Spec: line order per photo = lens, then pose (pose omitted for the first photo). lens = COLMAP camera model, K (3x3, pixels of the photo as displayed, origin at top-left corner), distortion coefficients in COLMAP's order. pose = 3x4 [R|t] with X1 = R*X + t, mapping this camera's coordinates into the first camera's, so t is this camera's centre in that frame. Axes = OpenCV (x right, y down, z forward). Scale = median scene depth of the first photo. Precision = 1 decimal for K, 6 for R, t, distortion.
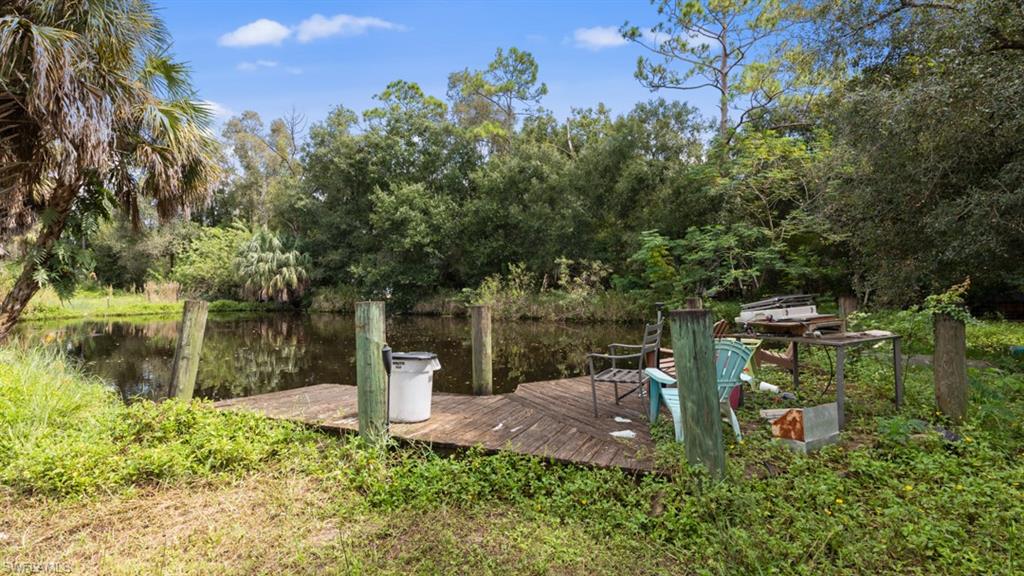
lens RADIAL K [[478.3, 0, 510.9], [0, 478.3, 265.7], [0, 0, 1]] dist [0.002414, -0.000077]
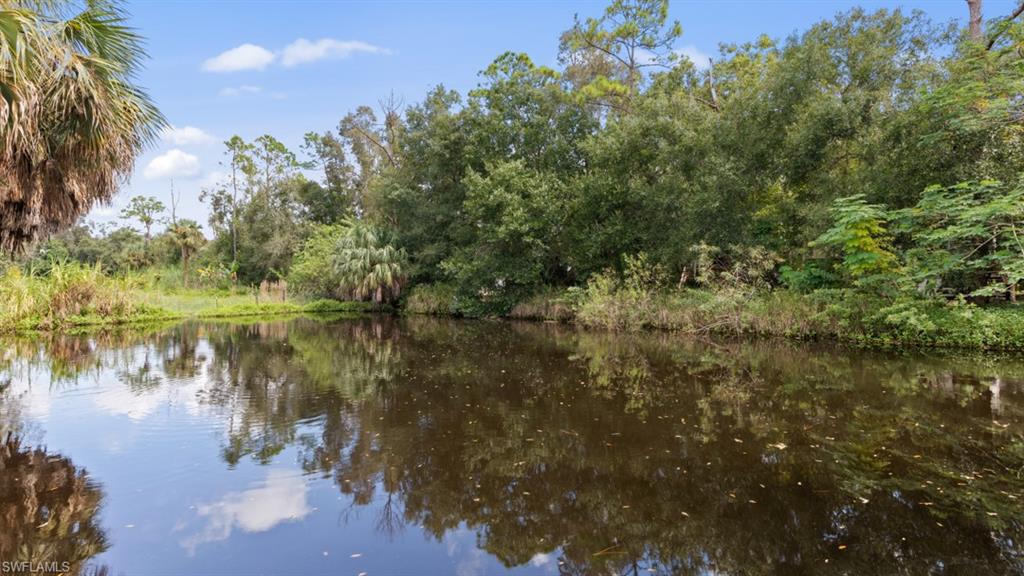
lens RADIAL K [[478.3, 0, 510.9], [0, 478.3, 265.7], [0, 0, 1]] dist [0.002414, -0.000077]
pose [[0.958566, -0.016858, -0.284373, 0.030387], [0.020649, 0.999733, 0.010339, 0.002078], [0.284123, -0.015783, 0.958658, 0.206270]]
